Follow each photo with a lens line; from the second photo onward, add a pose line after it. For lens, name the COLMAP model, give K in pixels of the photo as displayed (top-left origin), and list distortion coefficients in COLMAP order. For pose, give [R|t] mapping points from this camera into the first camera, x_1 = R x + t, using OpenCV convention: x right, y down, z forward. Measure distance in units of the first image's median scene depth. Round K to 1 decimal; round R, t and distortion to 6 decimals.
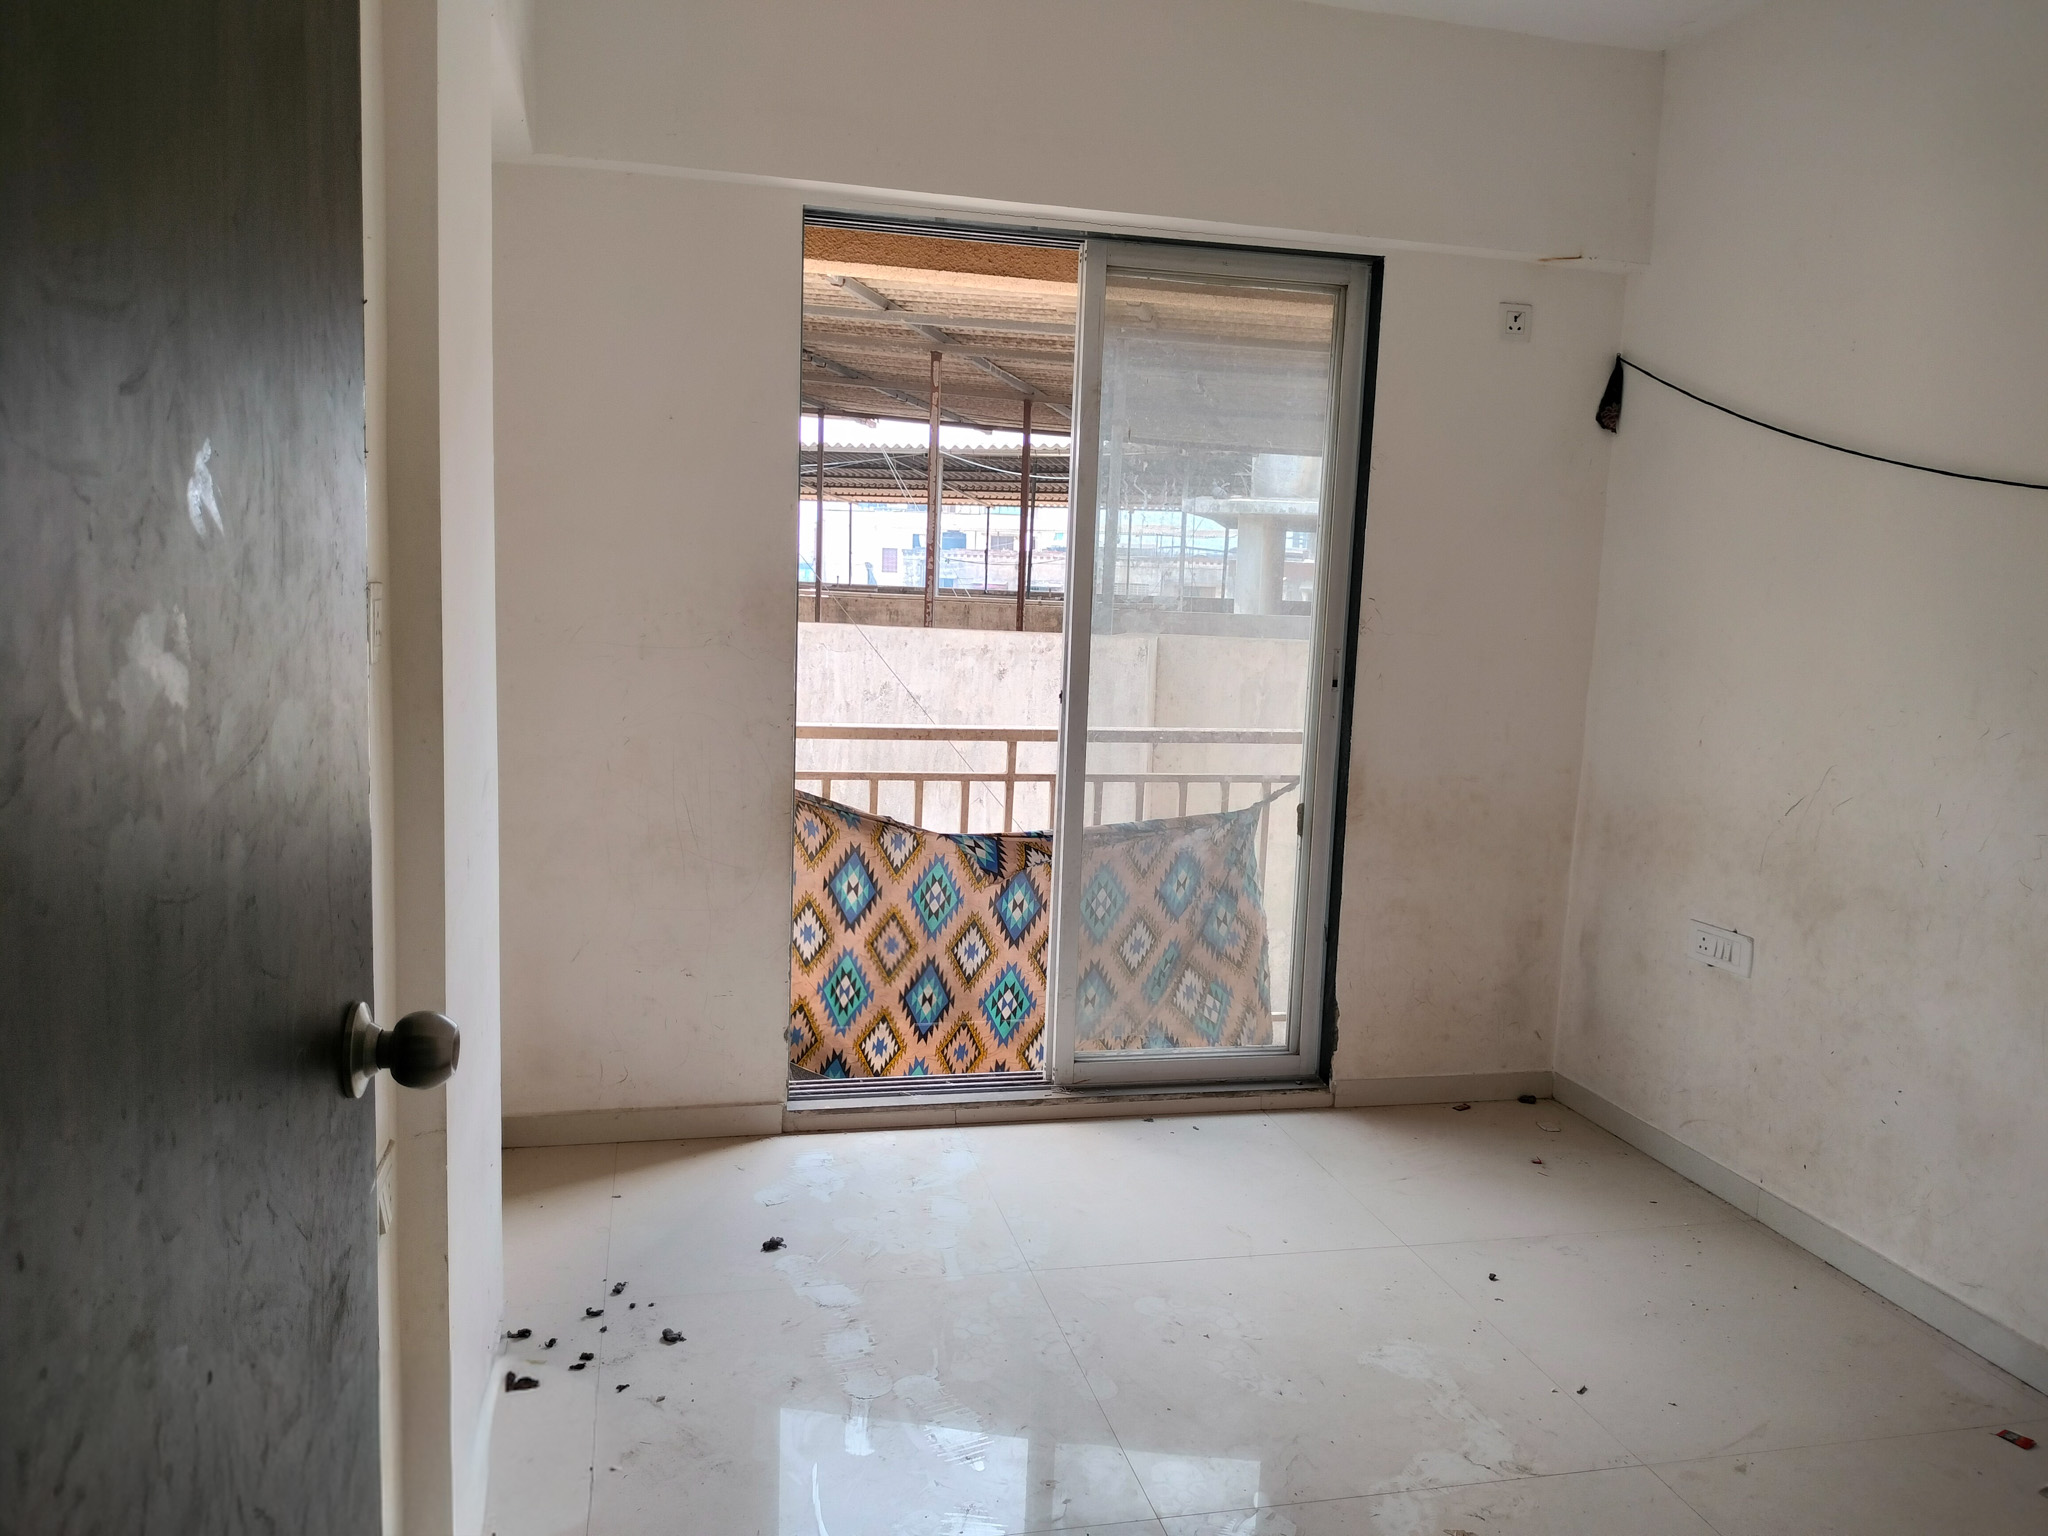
lens RADIAL K [[1518.5, 0, 1025.6], [0, 1518.5, 775.6], [0, 0, 1]] dist [0.095448, -0.164529]
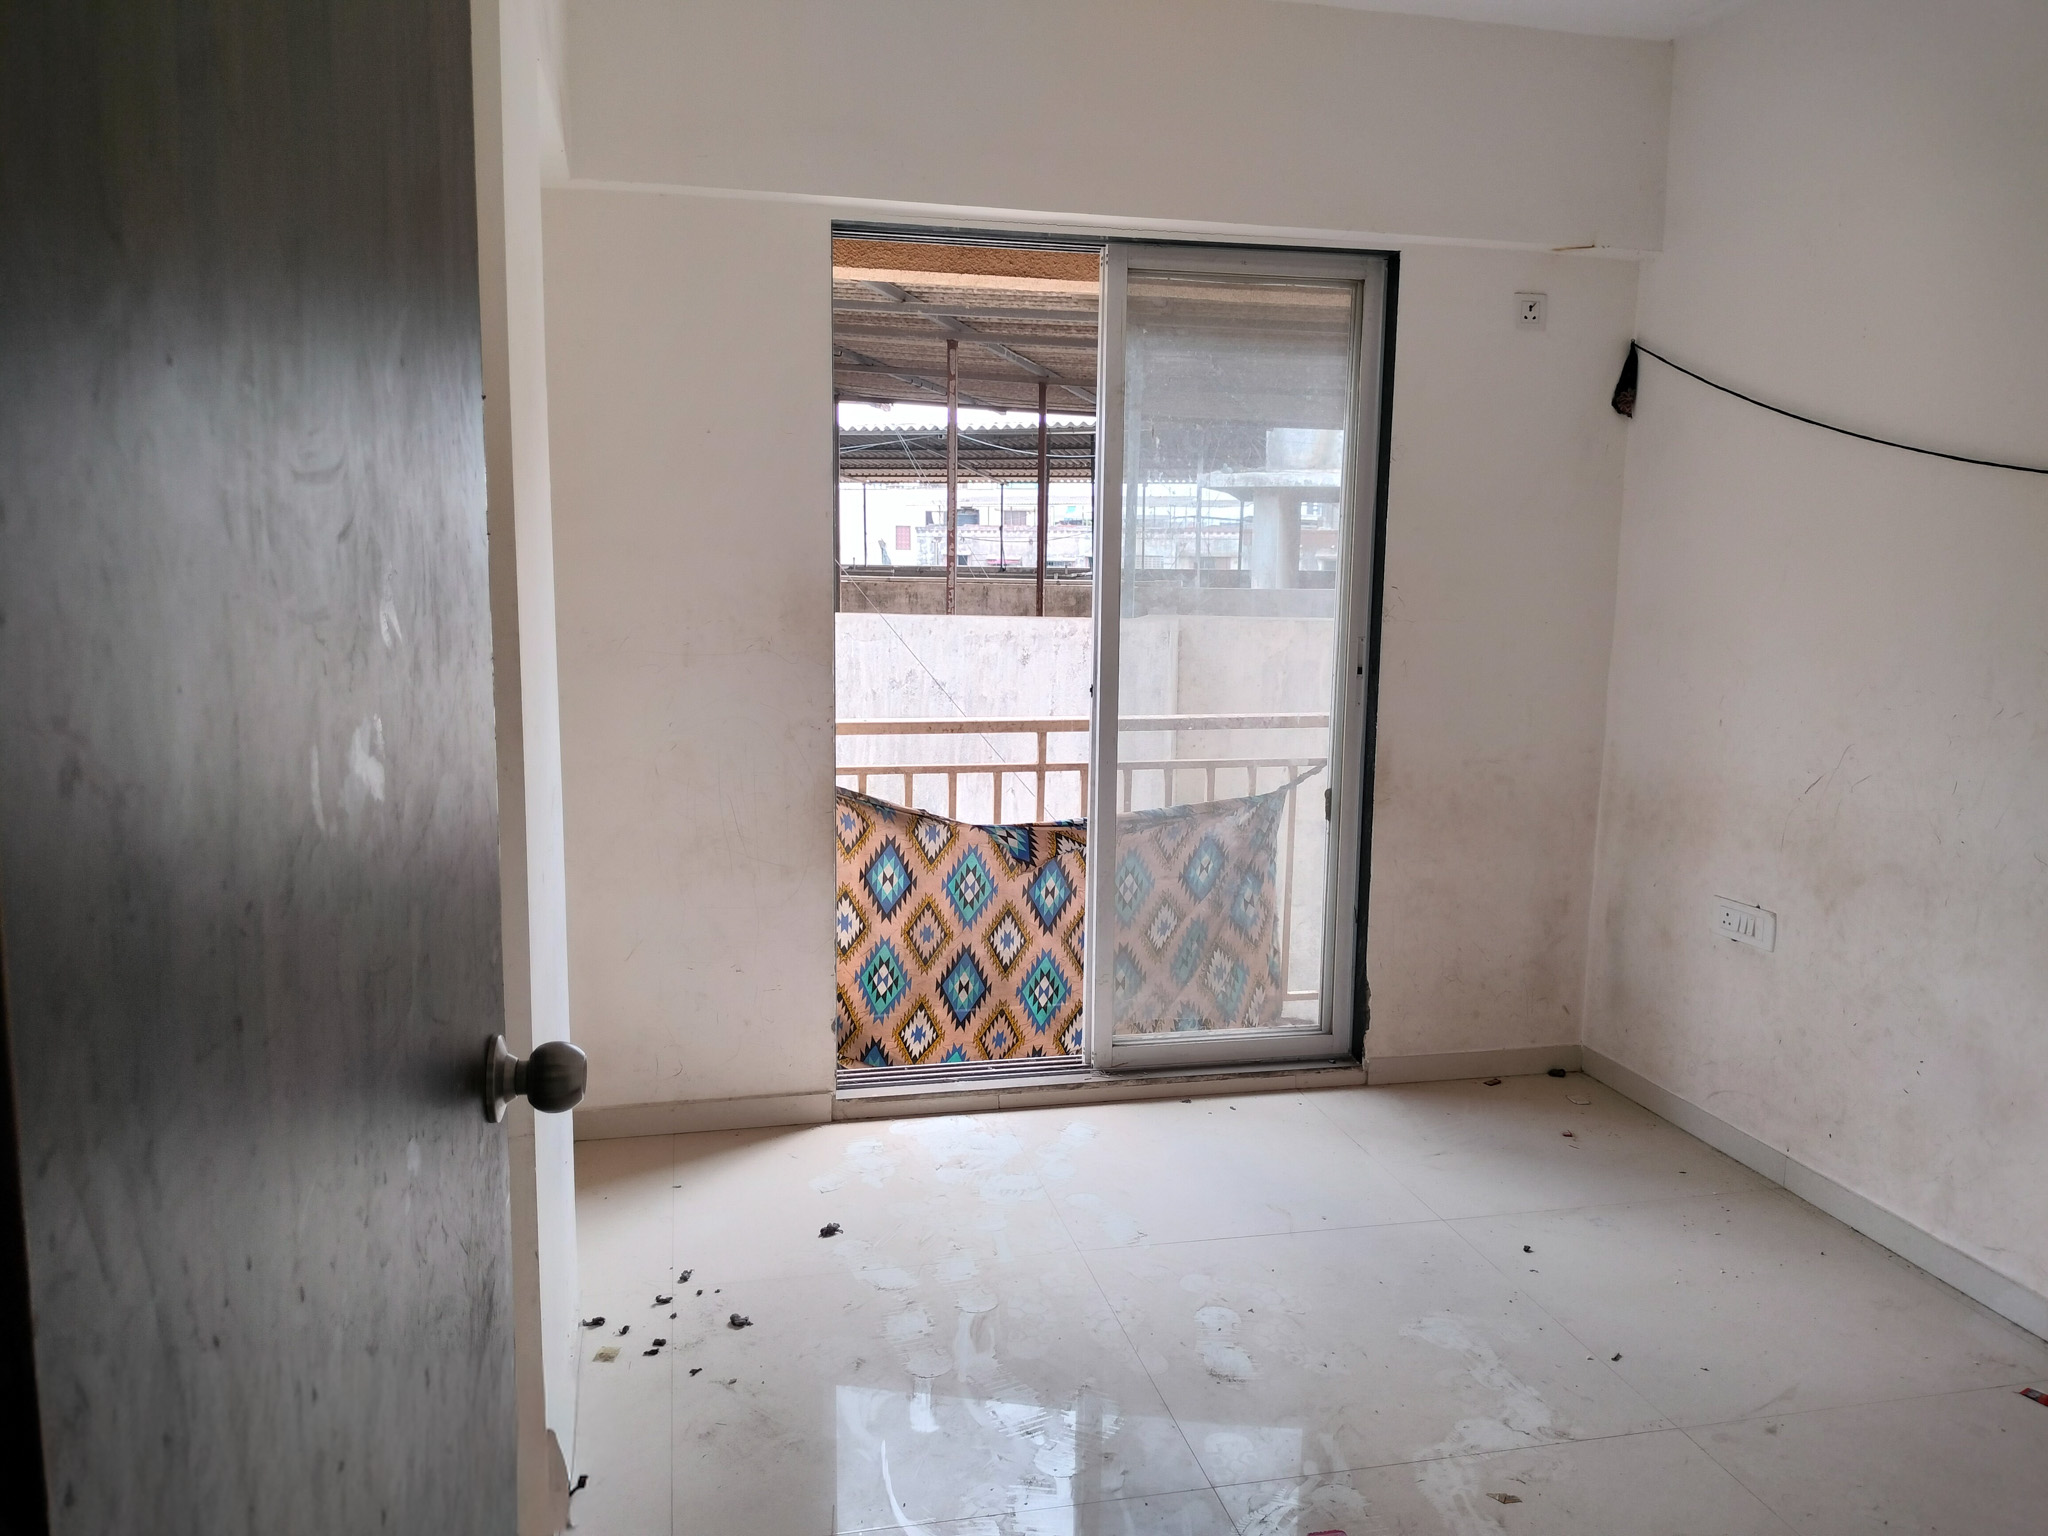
lens RADIAL K [[1520.0, 0, 1024.0], [0, 1520.0, 768.0], [0, 0, 1]] dist [0.096718, -0.163931]
pose [[0.999634, -0.023586, -0.013271, -0.009282], [0.023746, 0.999646, 0.012029, -0.012593], [0.012983, -0.012340, 0.999840, -0.024886]]
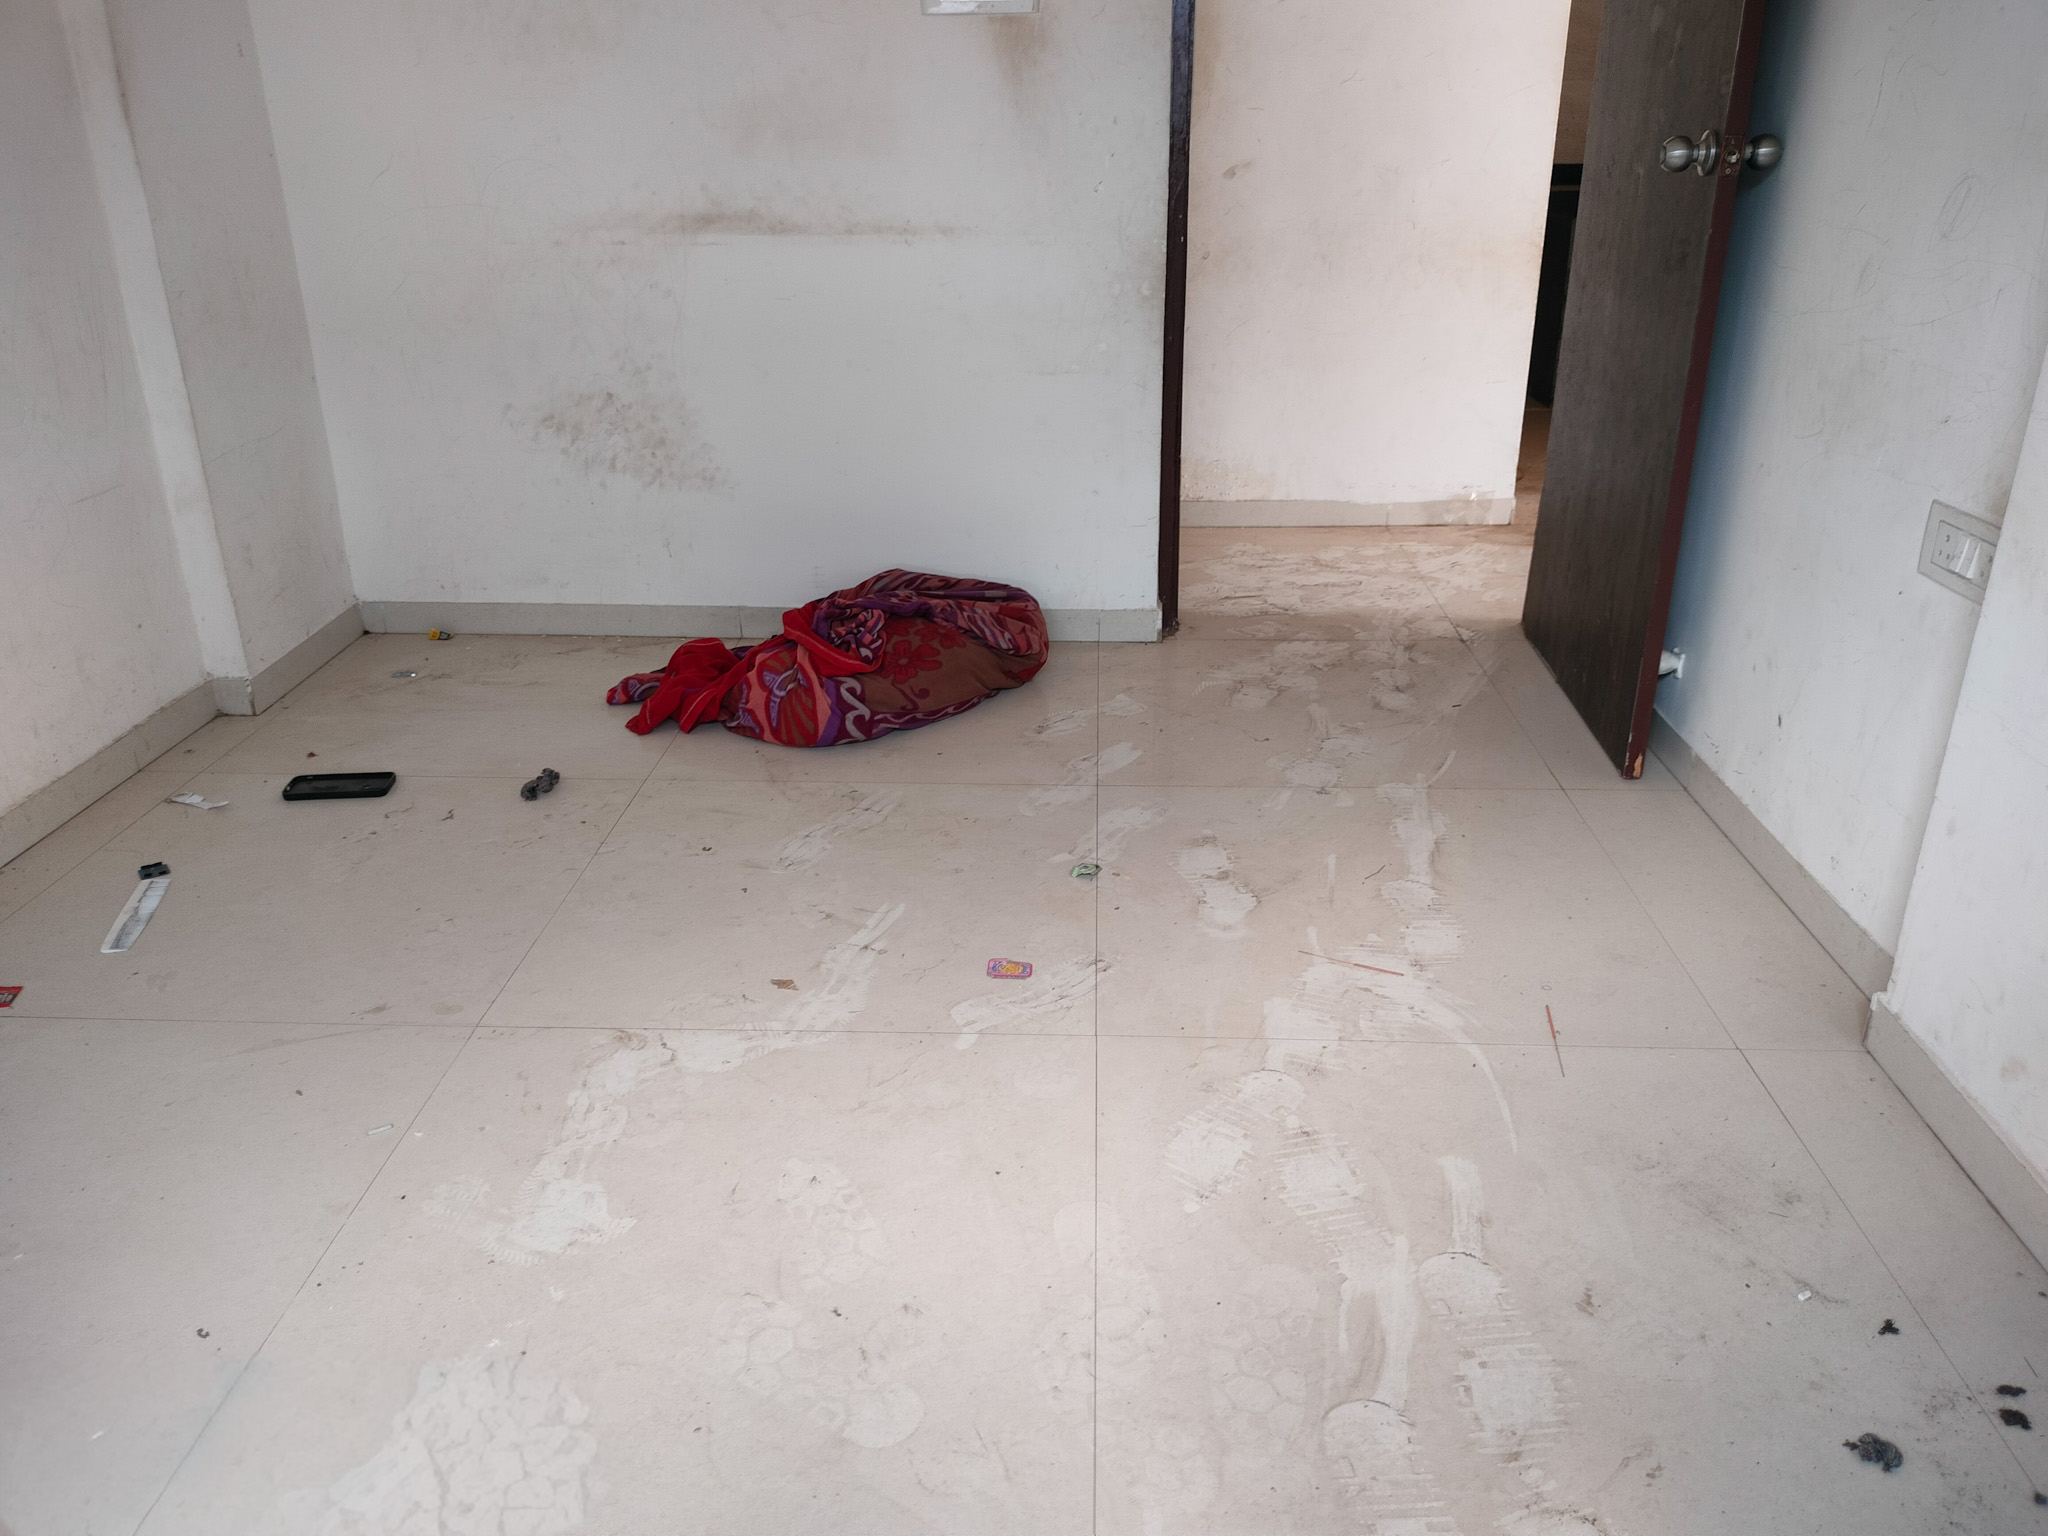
lens RADIAL K [[1547.3, 0, 1040.1], [0, 1547.3, 763.6], [0, 0, 1]] dist [0.130469, -0.259192]
pose [[-0.964045, -0.132266, 0.230484, -0.037255], [0.005326, 0.857542, 0.514387, -0.060810], [-0.265686, 0.497120, -0.826004, 0.916525]]
